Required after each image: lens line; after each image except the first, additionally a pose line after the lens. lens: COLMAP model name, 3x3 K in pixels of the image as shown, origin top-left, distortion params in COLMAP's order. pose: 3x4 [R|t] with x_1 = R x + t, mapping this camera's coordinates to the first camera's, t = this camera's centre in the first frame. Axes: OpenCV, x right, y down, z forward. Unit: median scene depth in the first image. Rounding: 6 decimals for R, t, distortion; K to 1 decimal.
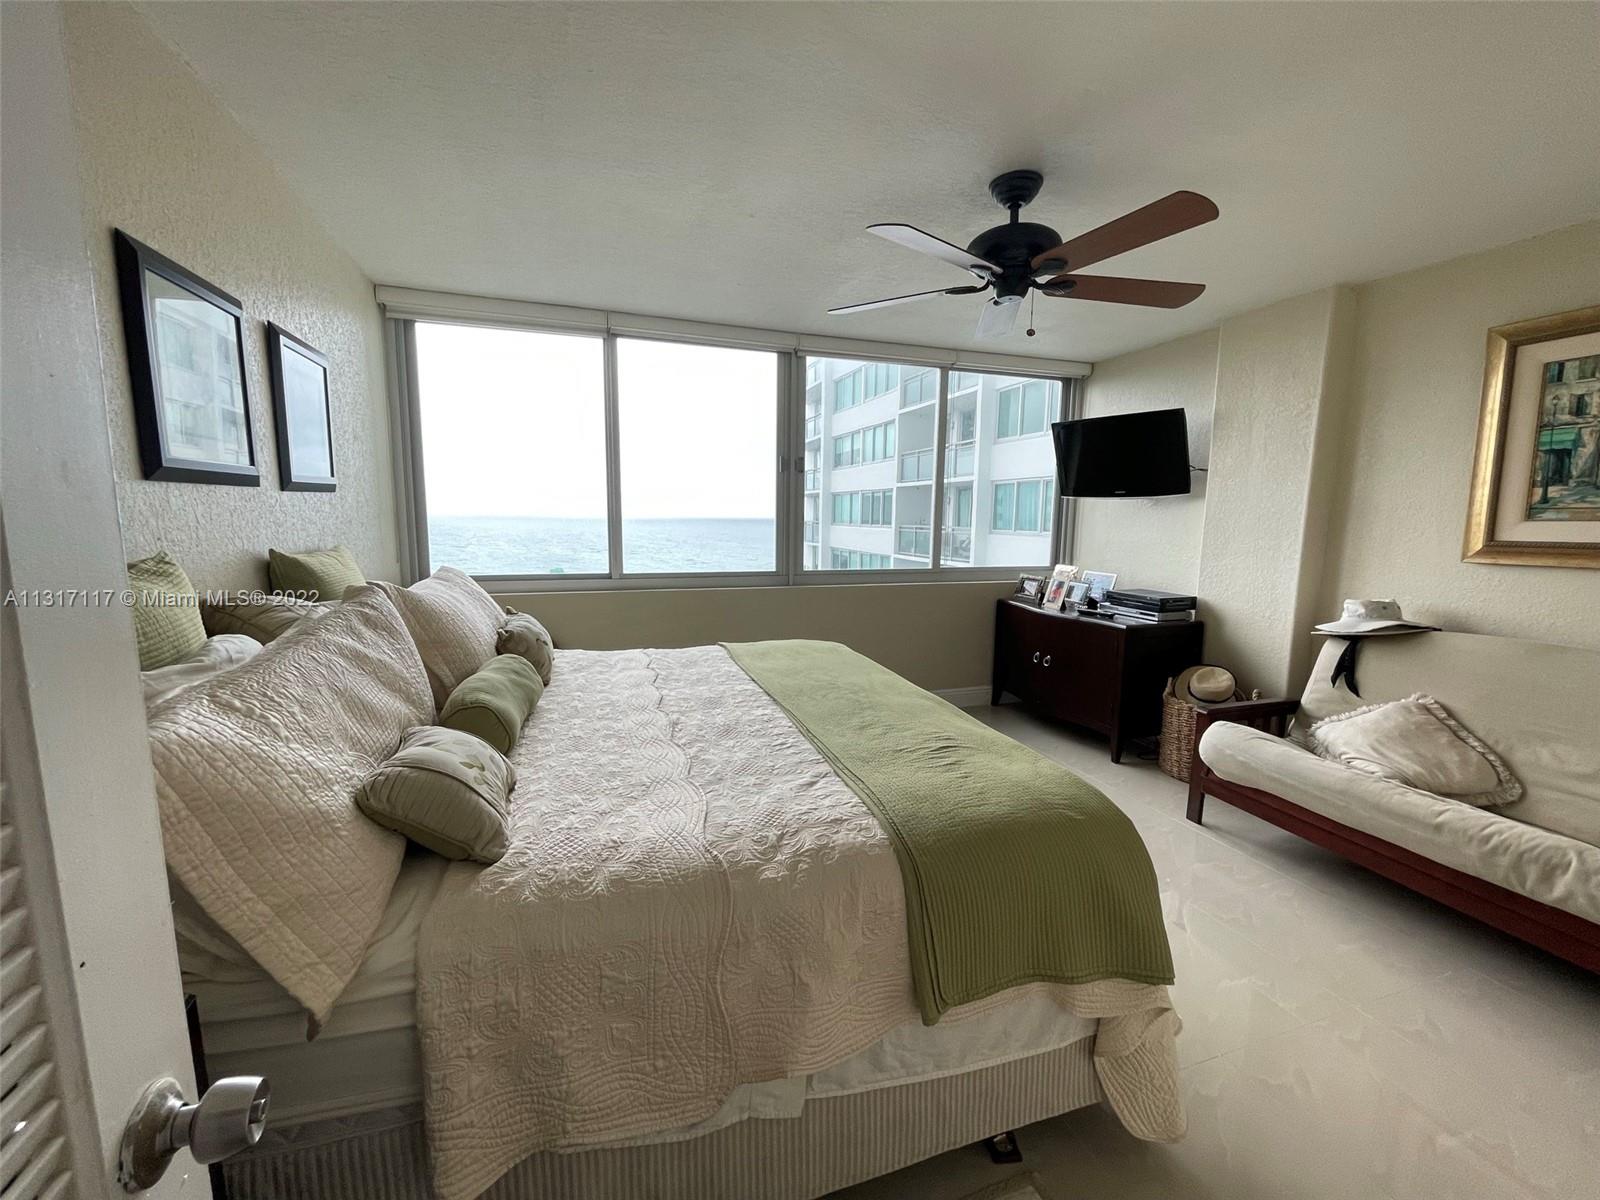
lens RADIAL K [[645.6, 0, 794.4], [0, 645.6, 601.9], [0, 0, 1]] dist [-0.000228, -0.002200]
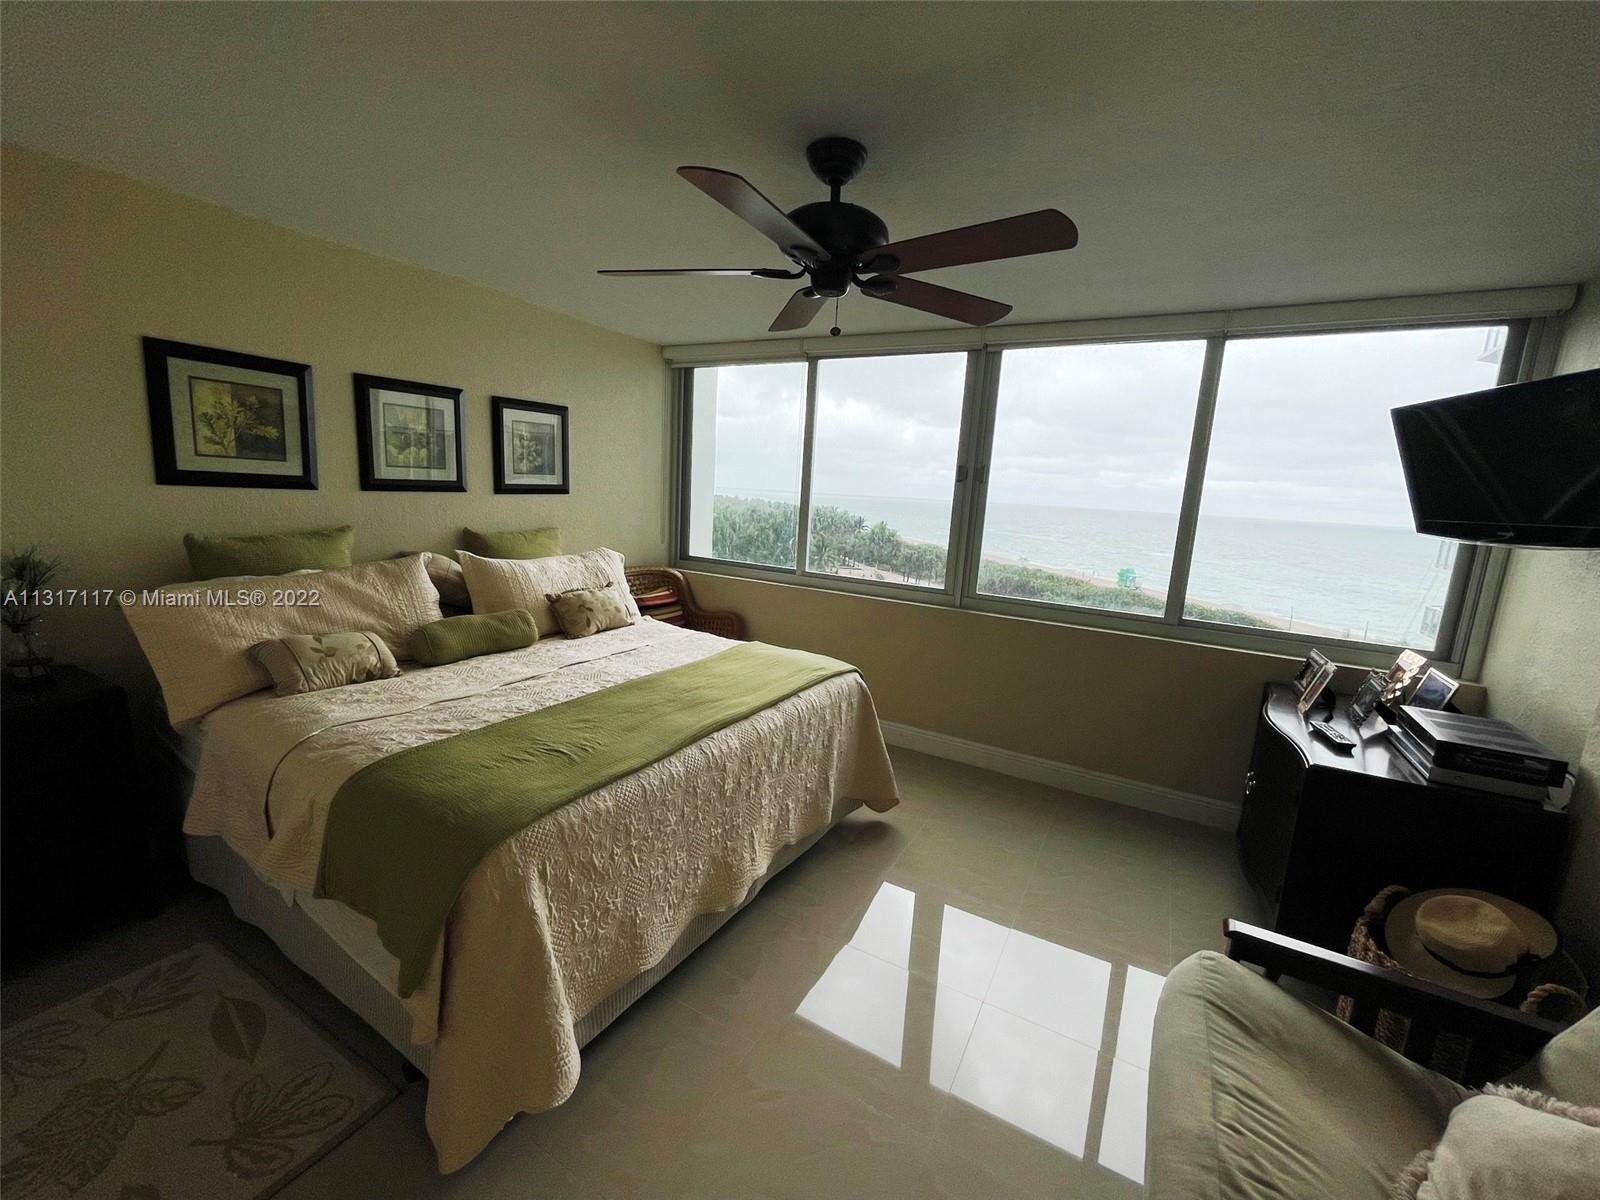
lens RADIAL K [[648.5, 0, 798.7], [0, 648.5, 608.2], [0, 0, 1]] dist [-0.001127, -0.000394]
pose [[0.658408, 0.163041, -0.734790, 0.878606], [-0.149662, 0.985121, 0.084482, -0.117125], [0.737631, 0.054346, 0.673013, 0.373314]]
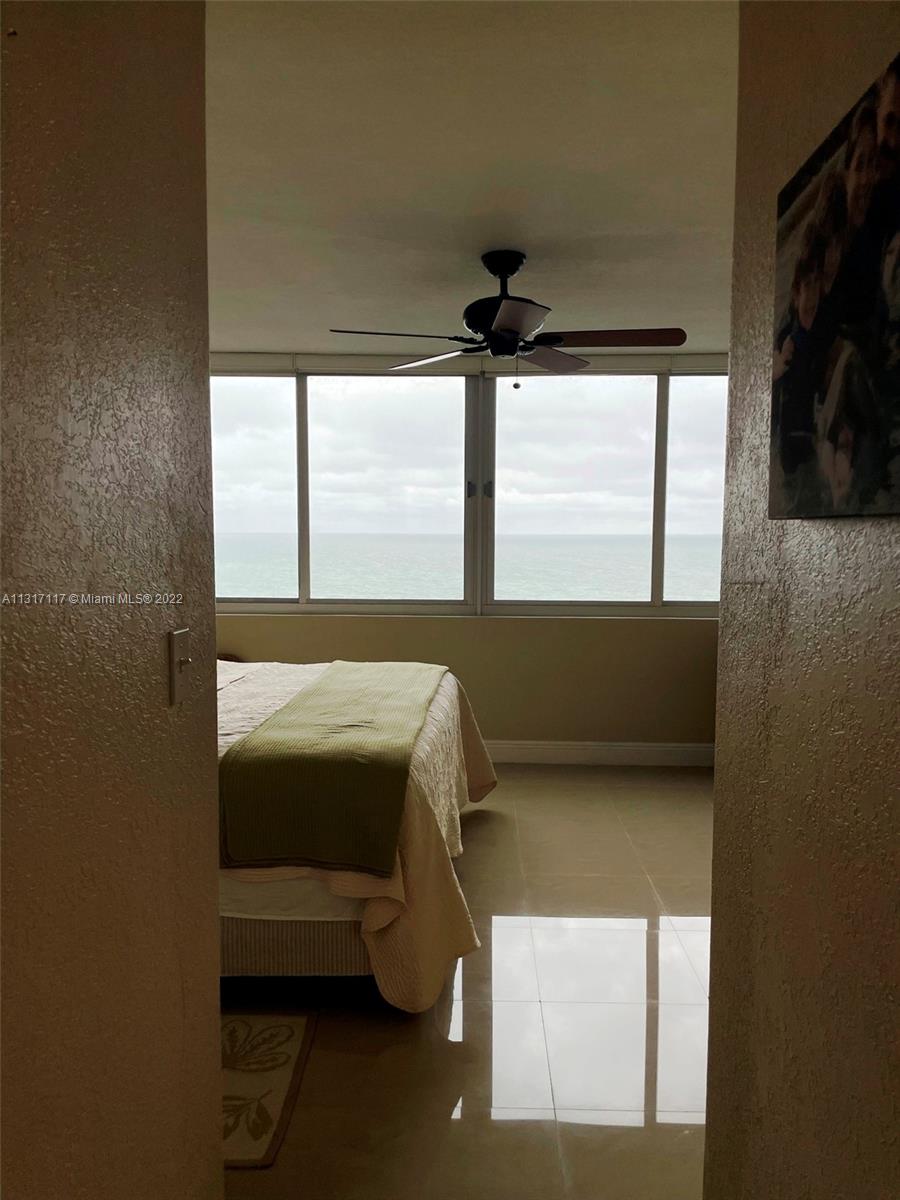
lens RADIAL K [[912.4, 0, 451.2], [0, 912.4, 620.7], [0, 0, 1]] dist [0.092957, -0.130327]
pose [[0.933550, 0.028958, -0.357276, 0.740610], [-0.043071, 0.998572, -0.031606, 0.043914], [0.355850, 0.044895, 0.933464, -0.457042]]
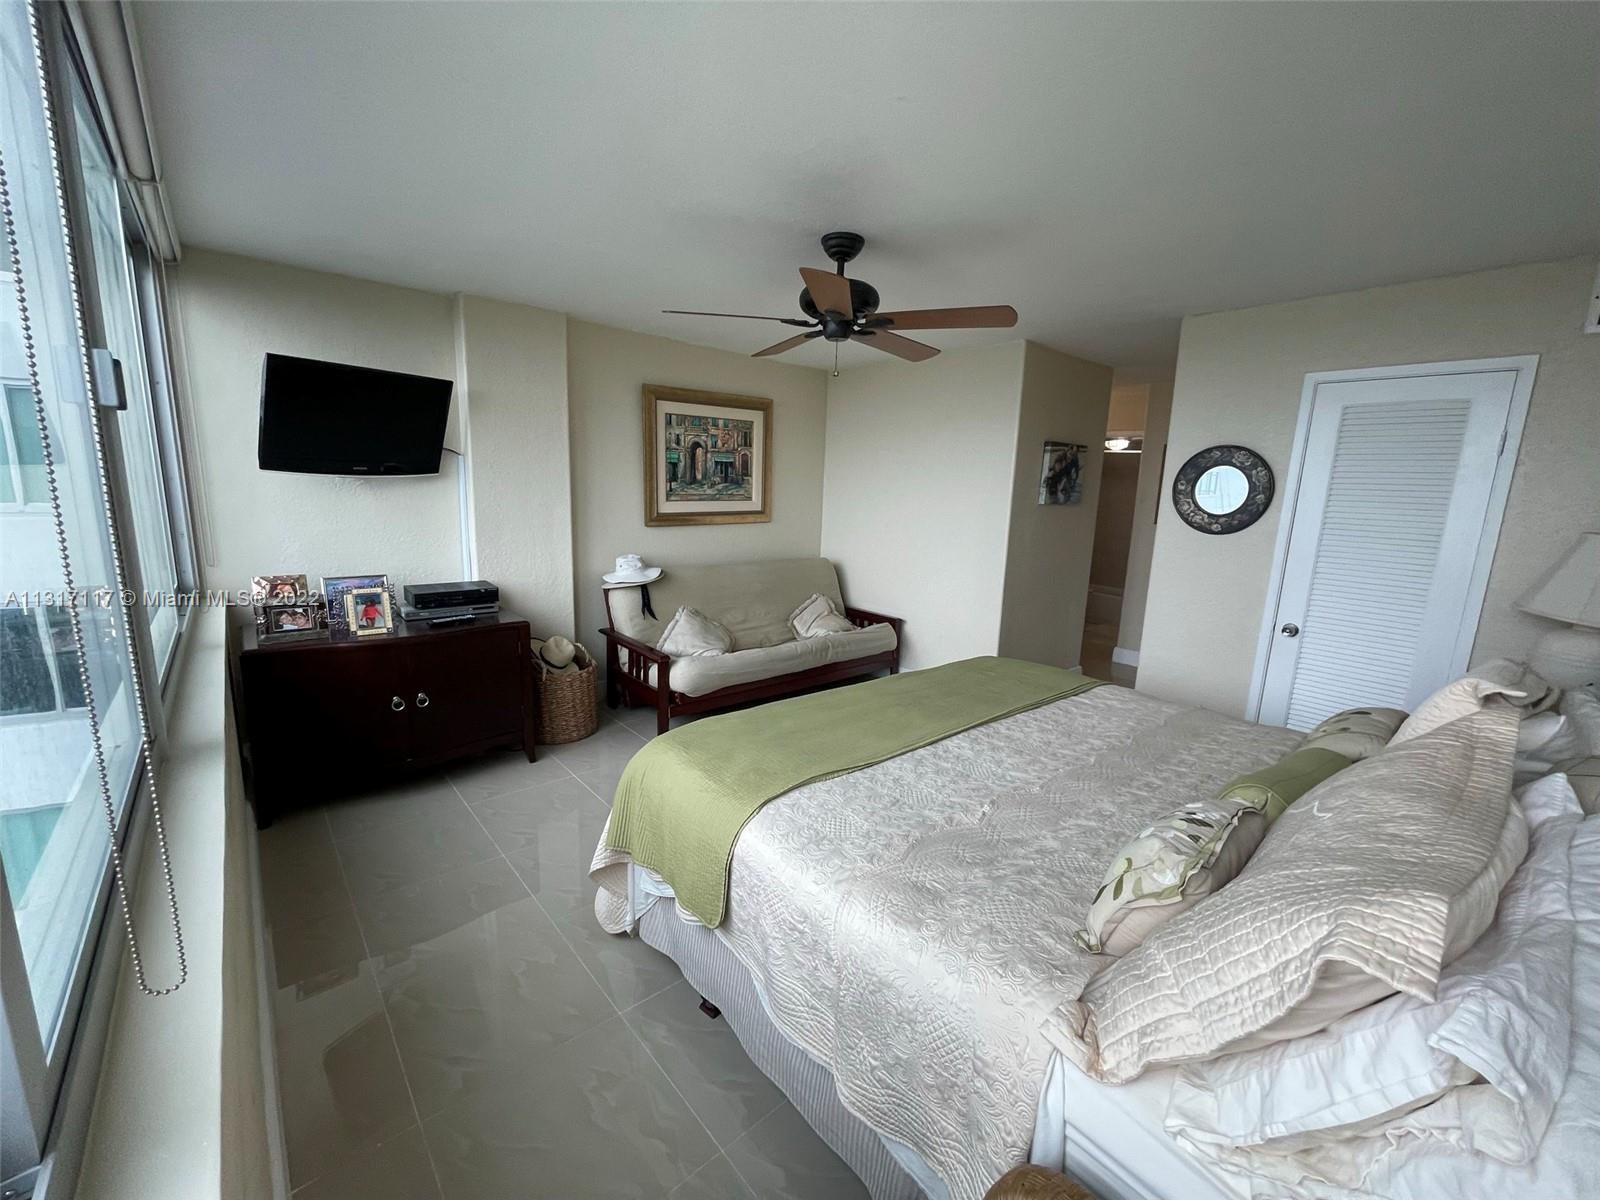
lens RADIAL K [[645.6, 0, 794.4], [0, 645.6, 601.9], [0, 0, 1]] dist [-0.000228, -0.002200]
pose [[-0.383357, -0.189175, 0.904019, -0.693689], [0.087684, 0.966923, 0.239522, -0.259301], [-0.919428, 0.171091, -0.354089, 1.385558]]
